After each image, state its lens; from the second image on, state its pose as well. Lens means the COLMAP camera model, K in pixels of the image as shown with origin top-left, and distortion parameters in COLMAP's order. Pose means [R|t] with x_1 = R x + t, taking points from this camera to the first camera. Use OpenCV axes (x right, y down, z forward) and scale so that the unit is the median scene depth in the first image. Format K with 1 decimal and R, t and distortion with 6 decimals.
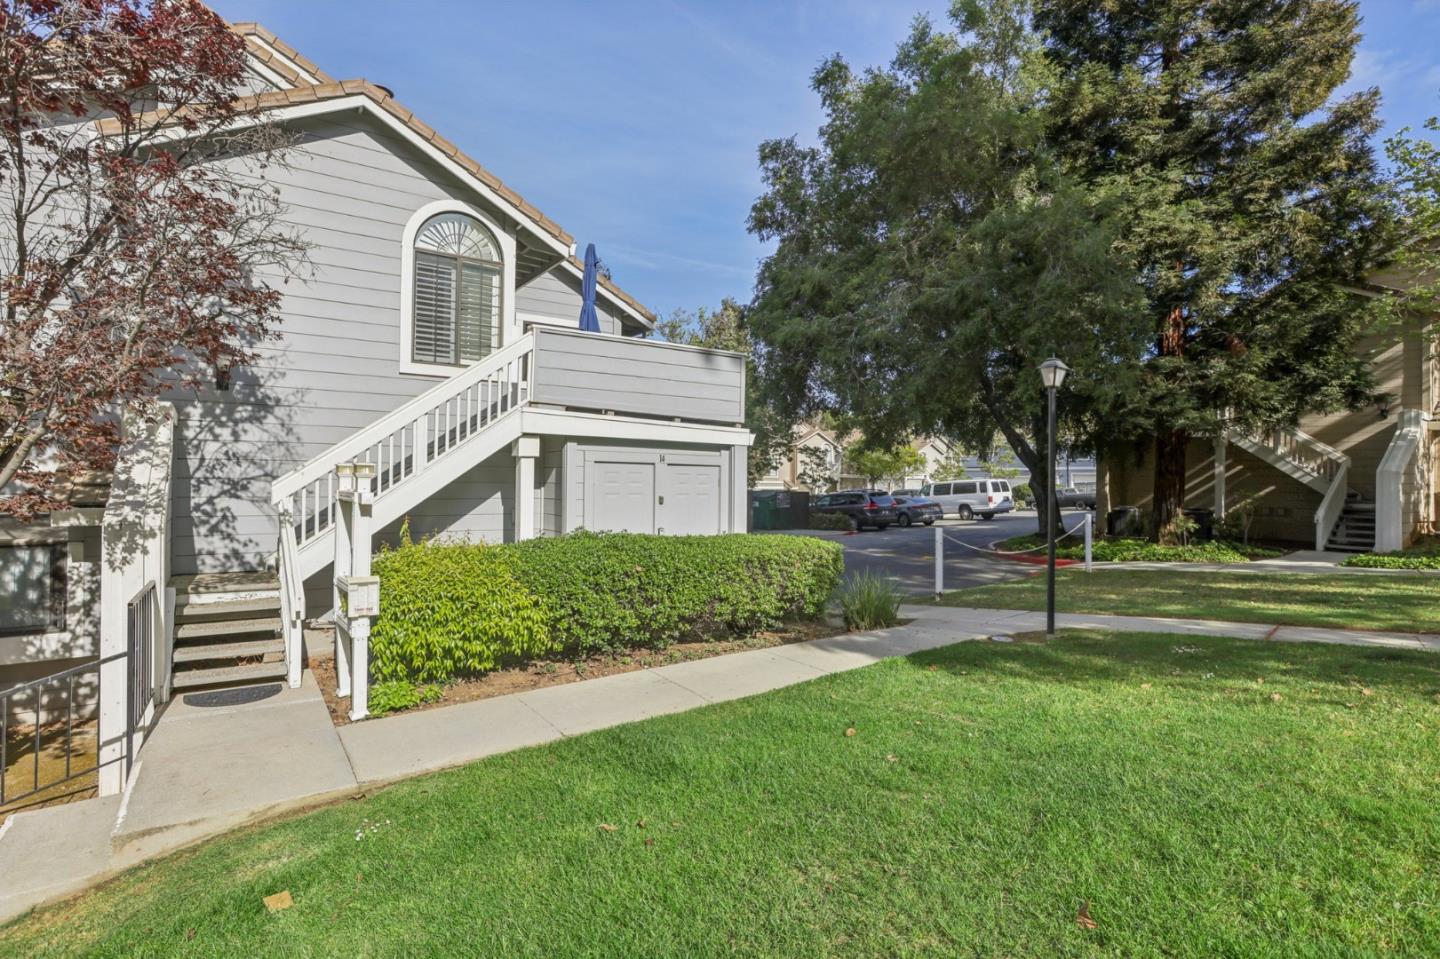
lens RADIAL K [[722.1, 0, 720.0], [0, 722.1, 479.5], [0, 0, 1]] dist [-0.016230, 0.000017]
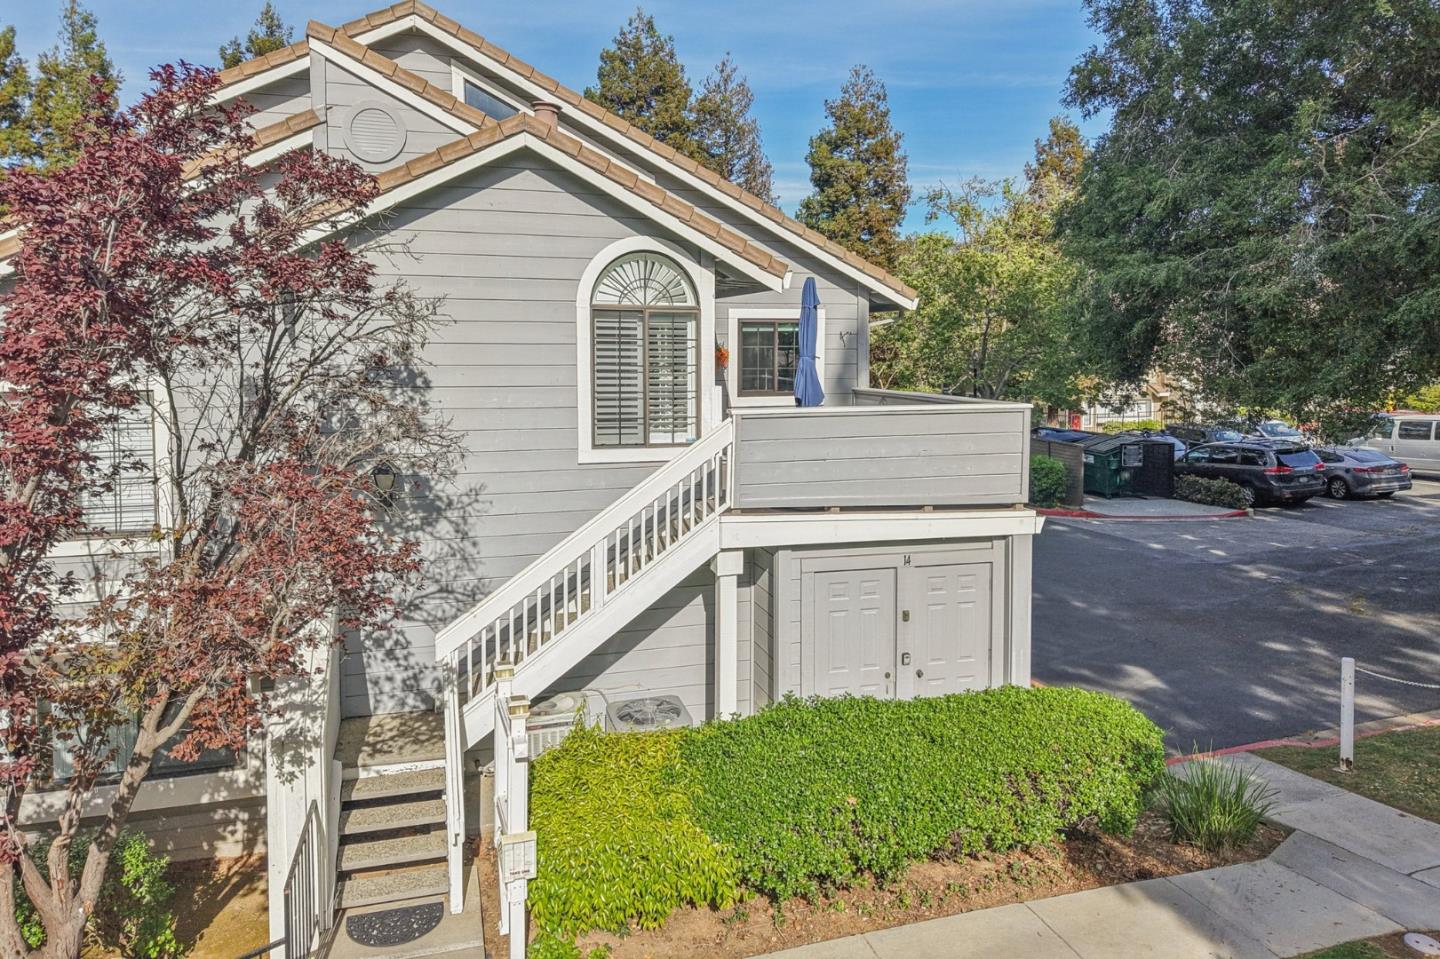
lens RADIAL K [[979.0, 0, 721.2], [0, 979.0, 434.9], [0, 0, 1]] dist [0.021789, -0.012861]
pose [[0.947740, 0.006927, -0.318969, 0.066231], [0.016541, 0.997353, 0.070809, -0.260795], [0.318615, -0.072385, 0.945116, -0.003282]]
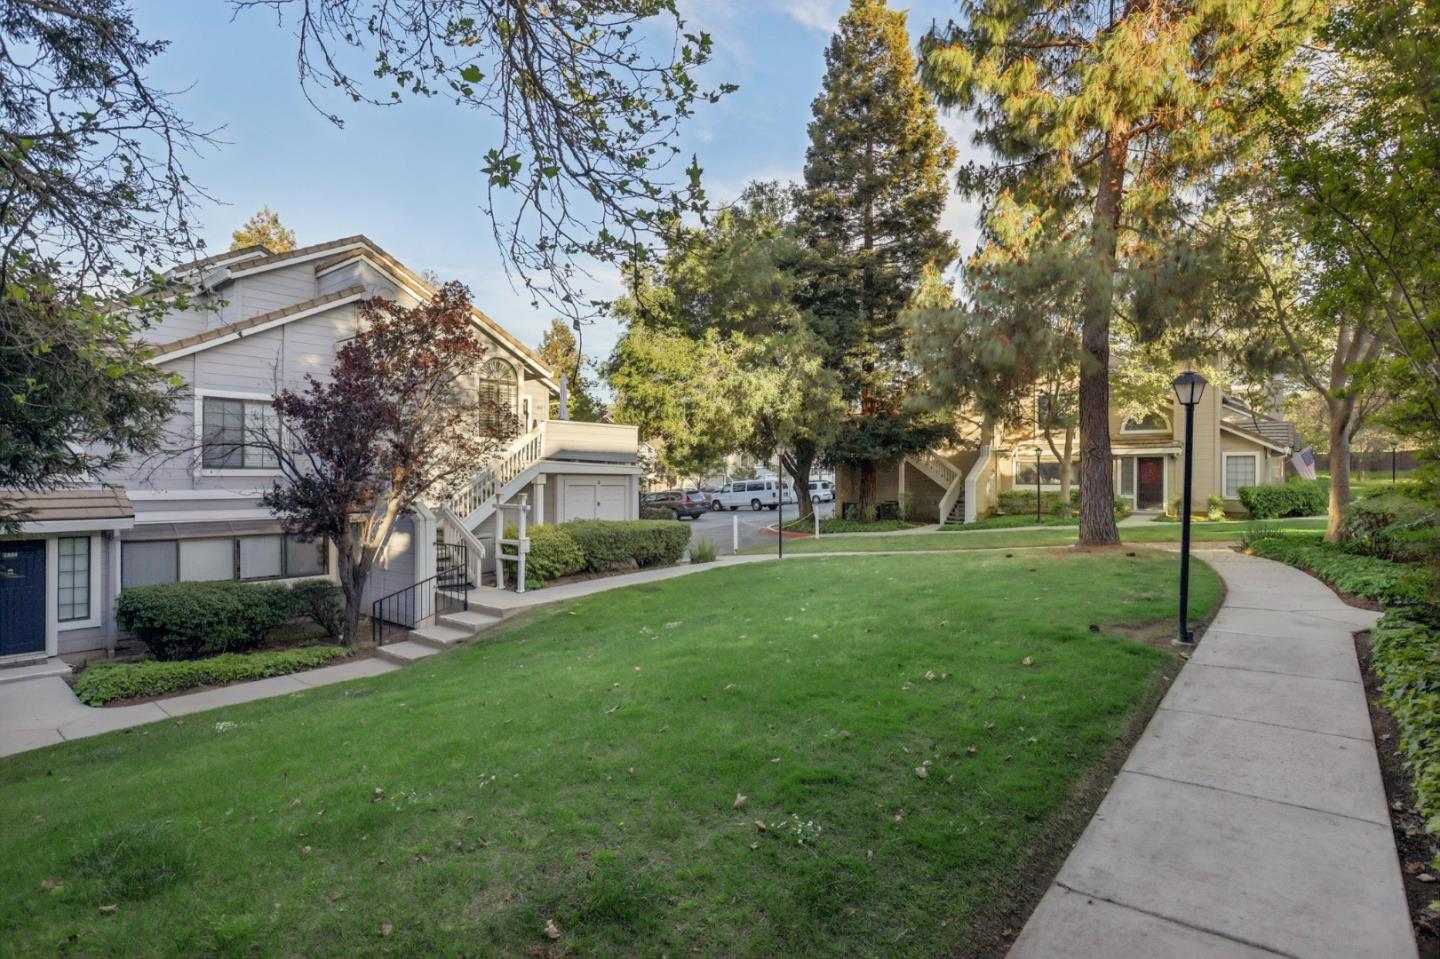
lens RADIAL K [[722.1, 0, 720.0], [0, 722.1, 479.5], [0, 0, 1]] dist [-0.016230, 0.000017]
pose [[0.963904, -0.008449, 0.266115, -0.323112], [0.005904, 0.999929, 0.010360, -0.062355], [-0.266184, -0.008414, 0.963886, -1.101819]]
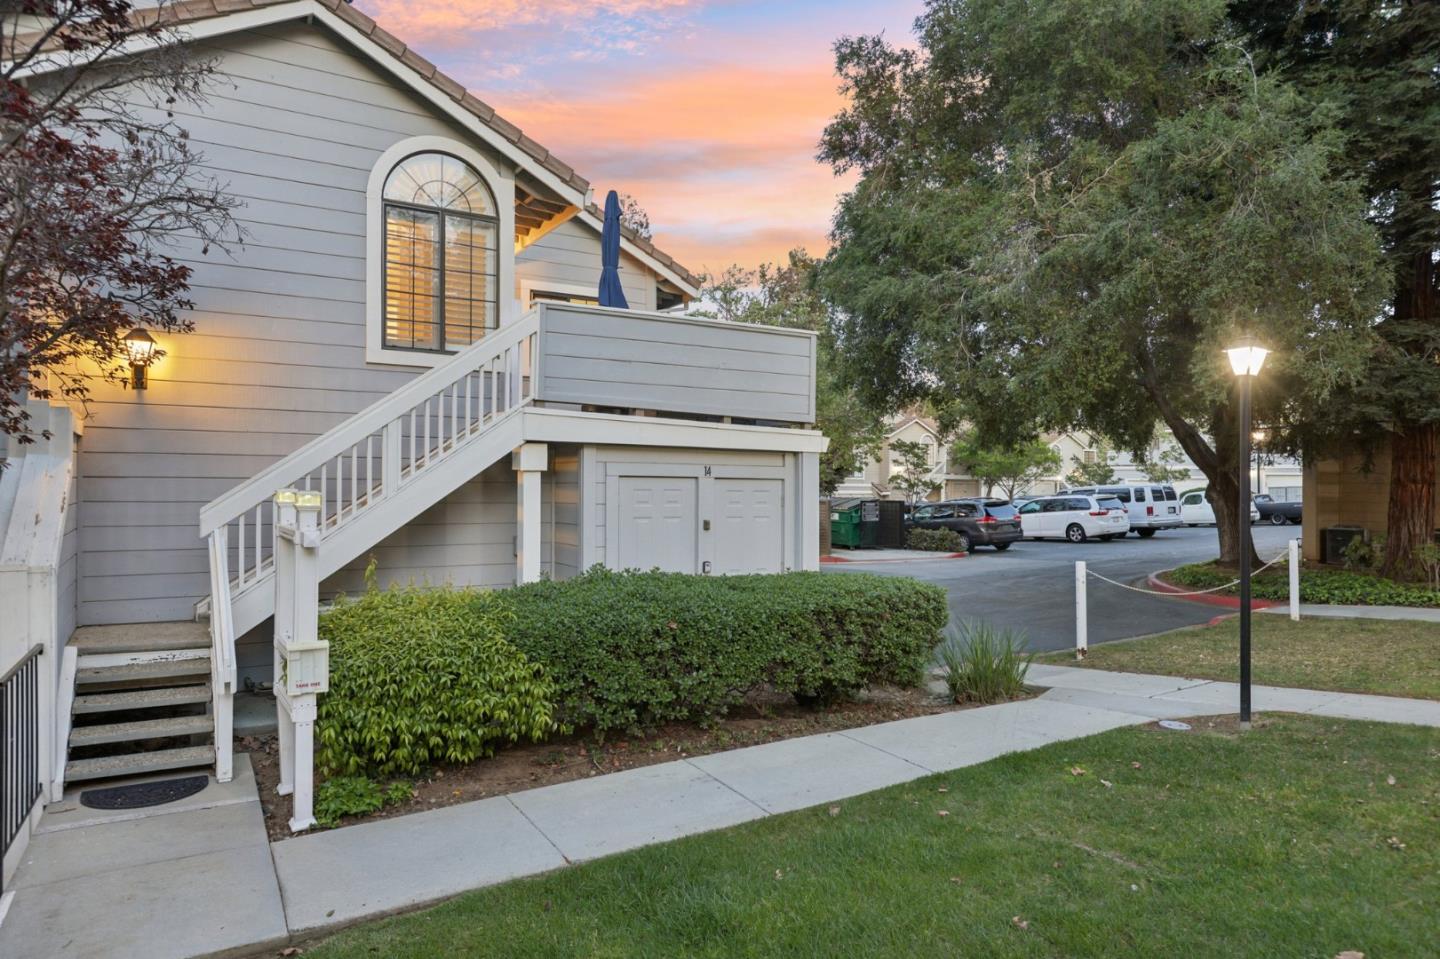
lens RADIAL K [[921.8, 0, 732.0], [0, 921.8, 481.8], [0, 0, 1]] dist [0.053976, -0.051865]
pose [[0.998061, -0.006345, -0.061922, 0.006833], [0.006355, 0.999980, -0.000039, -0.018157], [0.061921, -0.000354, 0.998081, 0.030350]]
